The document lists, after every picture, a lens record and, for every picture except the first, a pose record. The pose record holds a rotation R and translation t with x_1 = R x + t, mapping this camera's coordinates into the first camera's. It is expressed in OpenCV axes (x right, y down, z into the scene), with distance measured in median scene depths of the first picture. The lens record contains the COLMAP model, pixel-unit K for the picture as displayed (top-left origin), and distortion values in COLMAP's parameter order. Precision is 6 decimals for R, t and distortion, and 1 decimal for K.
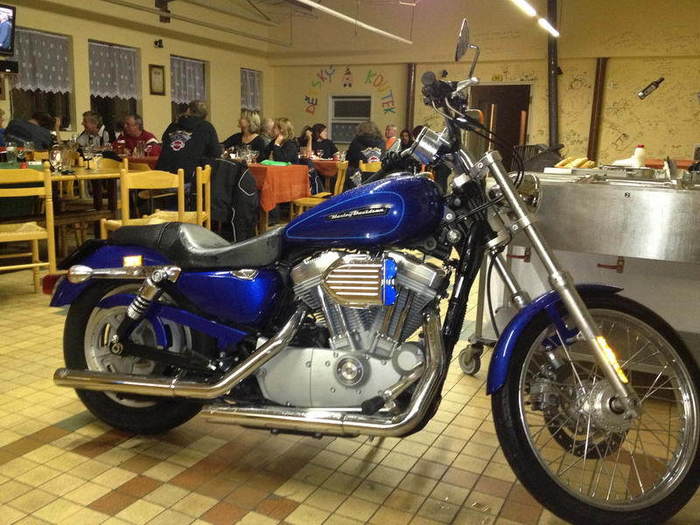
lens RADIAL K [[654.4, 0, 350.0], [0, 654.4, 262.5], [0, 0, 1]] dist [0.115777, -0.234040]
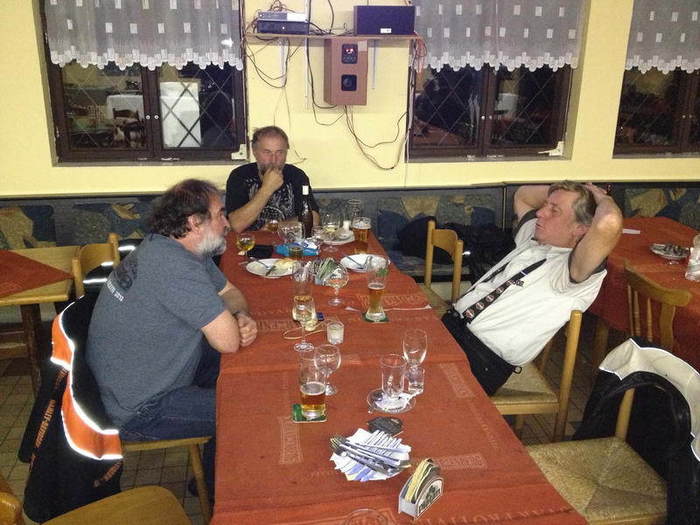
lens RADIAL K [[654.4, 0, 350.0], [0, 654.4, 262.5], [0, 0, 1]] dist [0.115777, -0.234040]
pose [[0.582186, 0.240440, -0.776690, -0.133769], [-0.151417, 0.970625, 0.186978, -0.174765], [0.798832, 0.008748, 0.601491, 0.575591]]
